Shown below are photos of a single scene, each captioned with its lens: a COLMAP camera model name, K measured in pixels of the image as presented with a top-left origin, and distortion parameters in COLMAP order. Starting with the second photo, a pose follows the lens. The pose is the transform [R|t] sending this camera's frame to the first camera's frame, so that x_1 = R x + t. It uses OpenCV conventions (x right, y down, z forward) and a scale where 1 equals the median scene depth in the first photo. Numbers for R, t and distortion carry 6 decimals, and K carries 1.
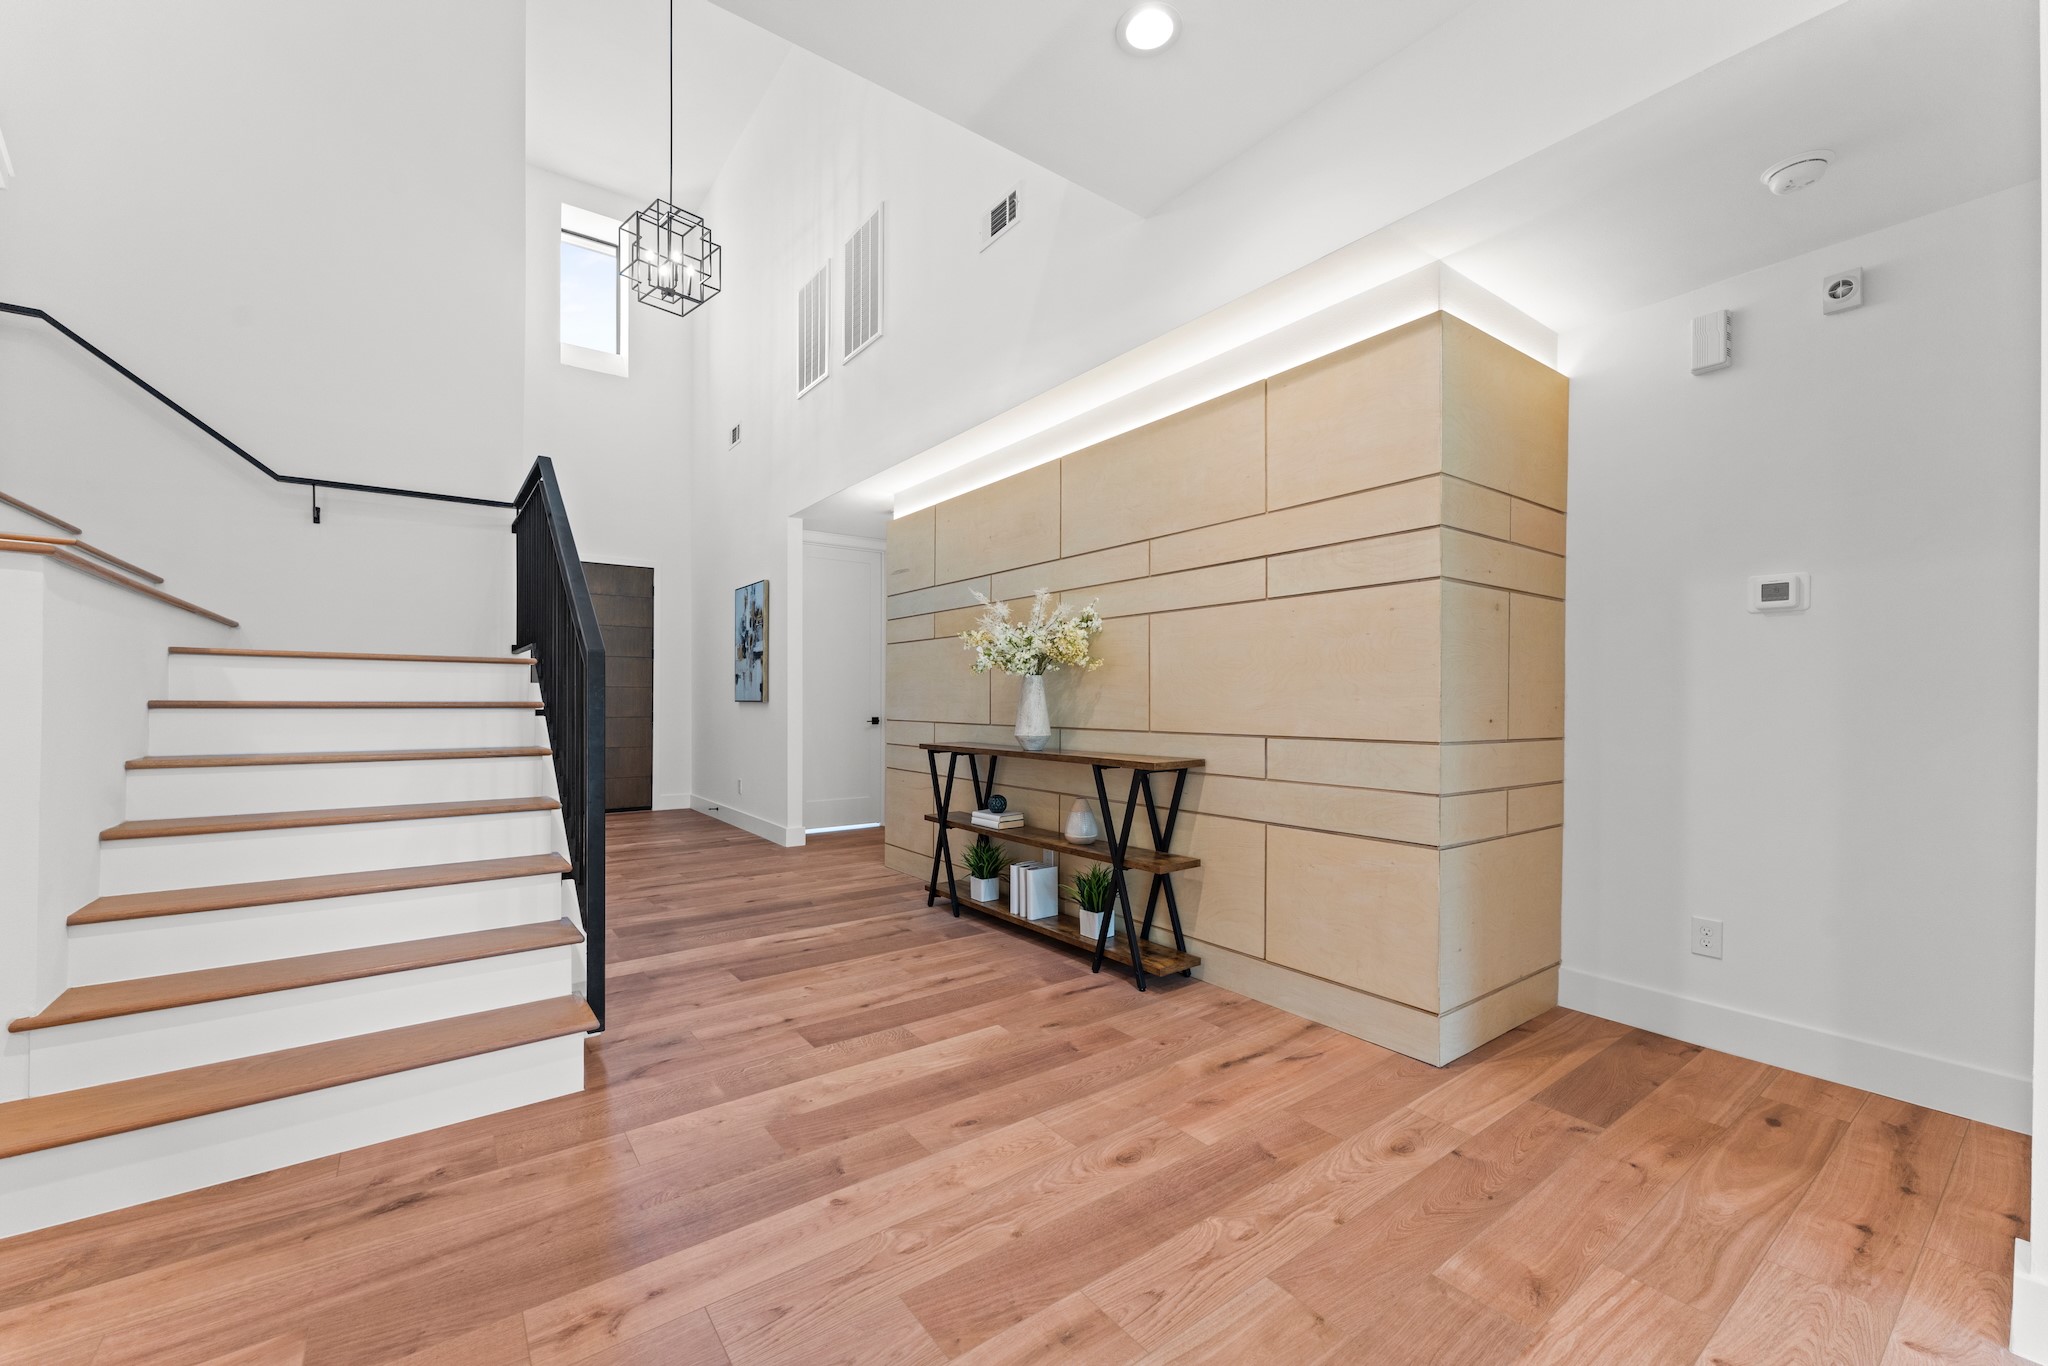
lens RADIAL K [[820.6, 0, 1017.1], [0, 820.6, 694.6], [0, 0, 1]] dist [0.001833, 0.000746]
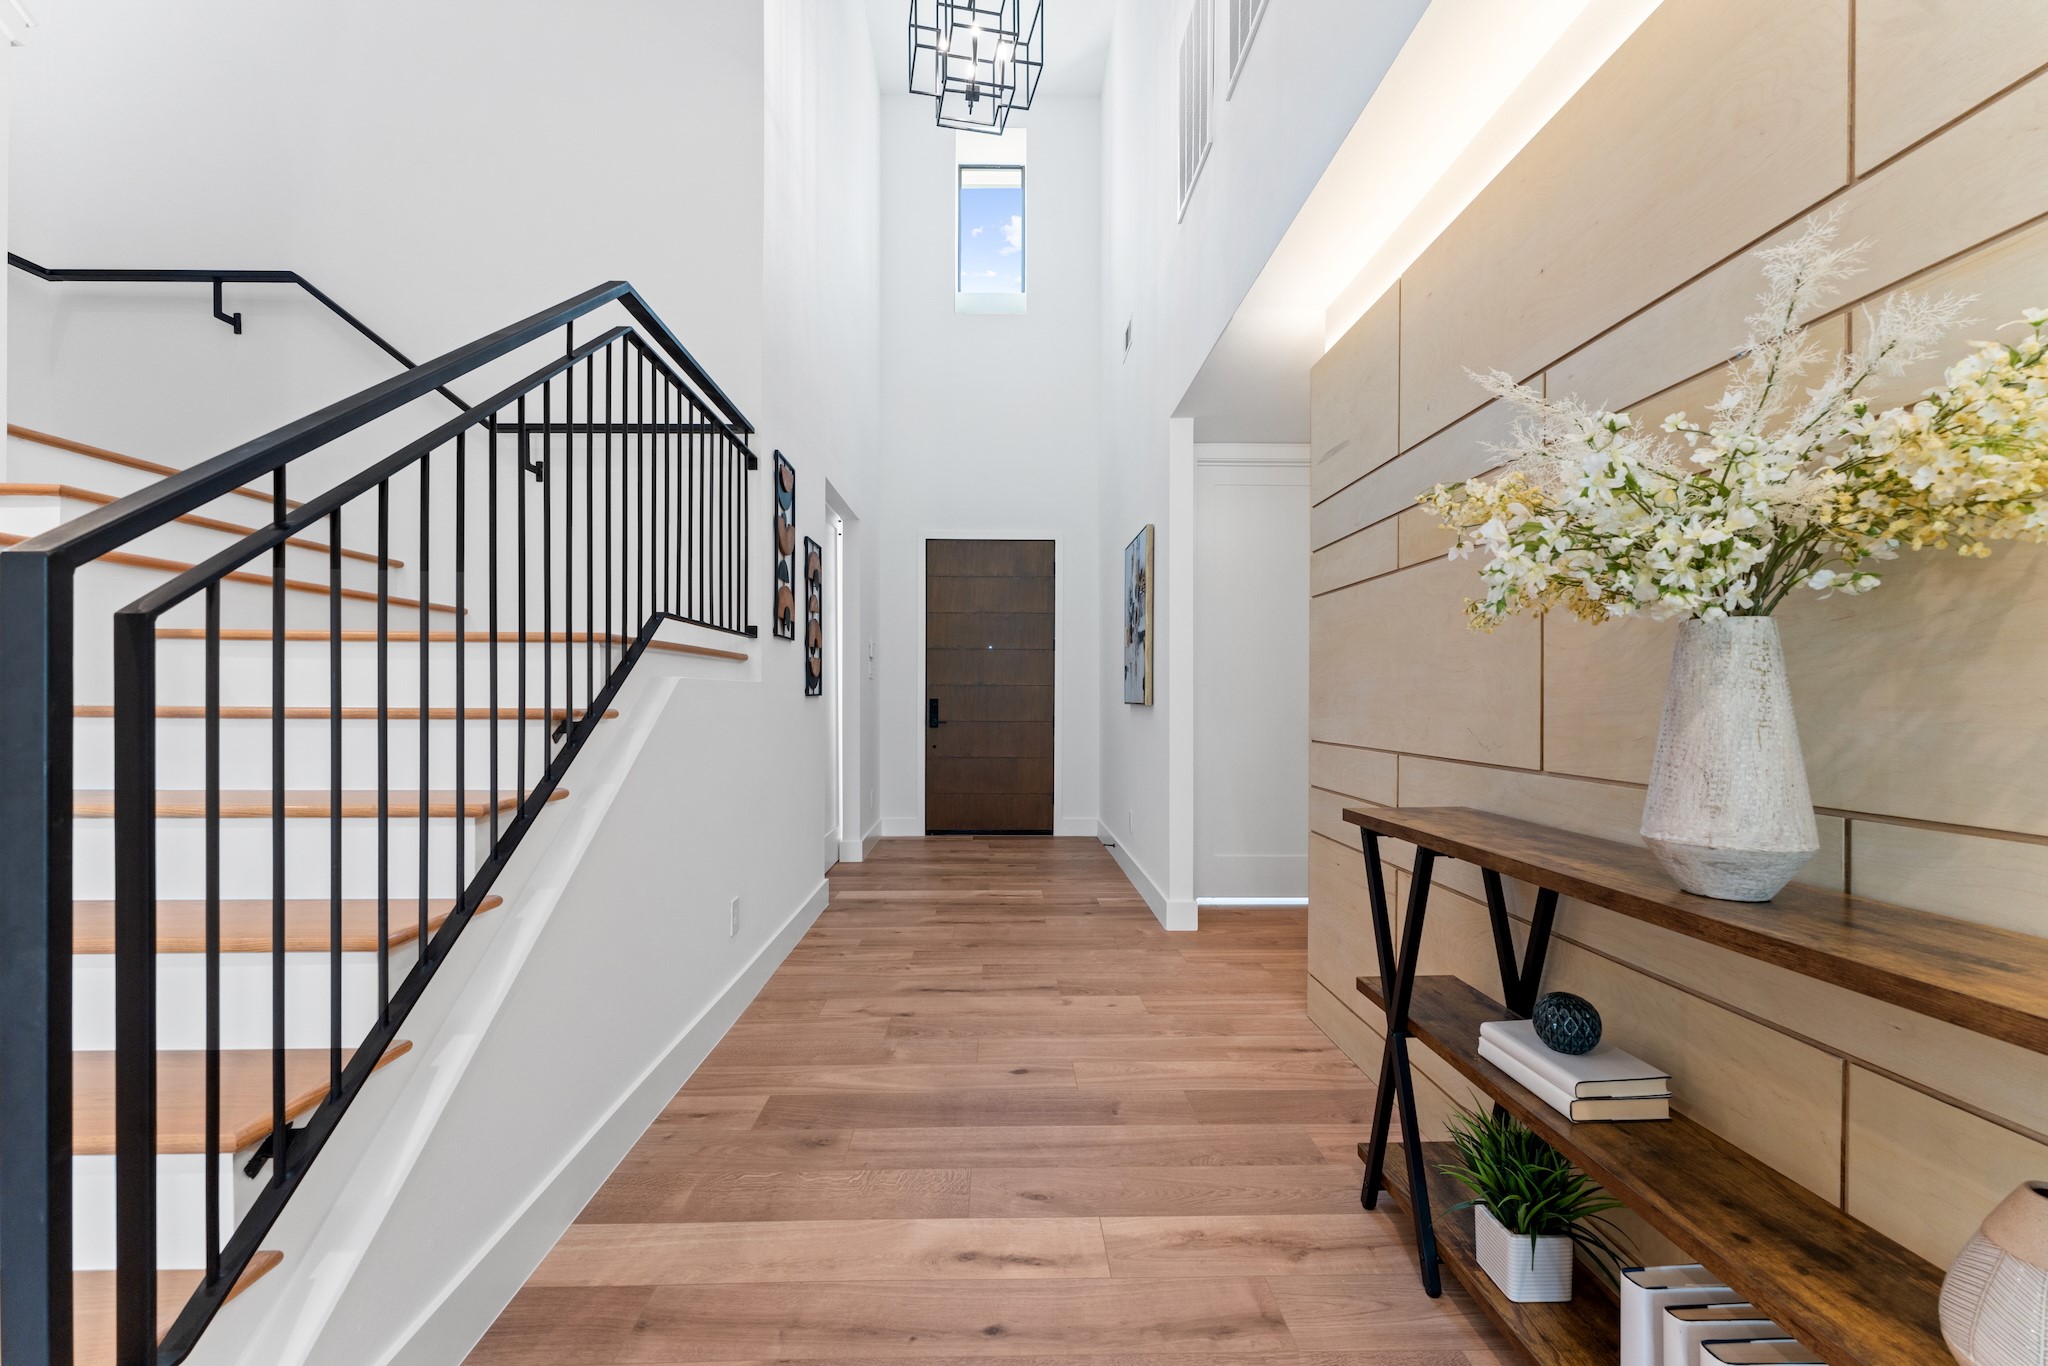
lens RADIAL K [[820.6, 0, 1014.5], [0, 820.6, 697.7], [0, 0, 1]] dist [0.001833, 0.000746]
pose [[0.821008, 0.000294, -0.570916, -0.017213], [0.001882, 0.999993, 0.003223, 0.001019], [0.570913, -0.003721, 0.821002, 0.594412]]
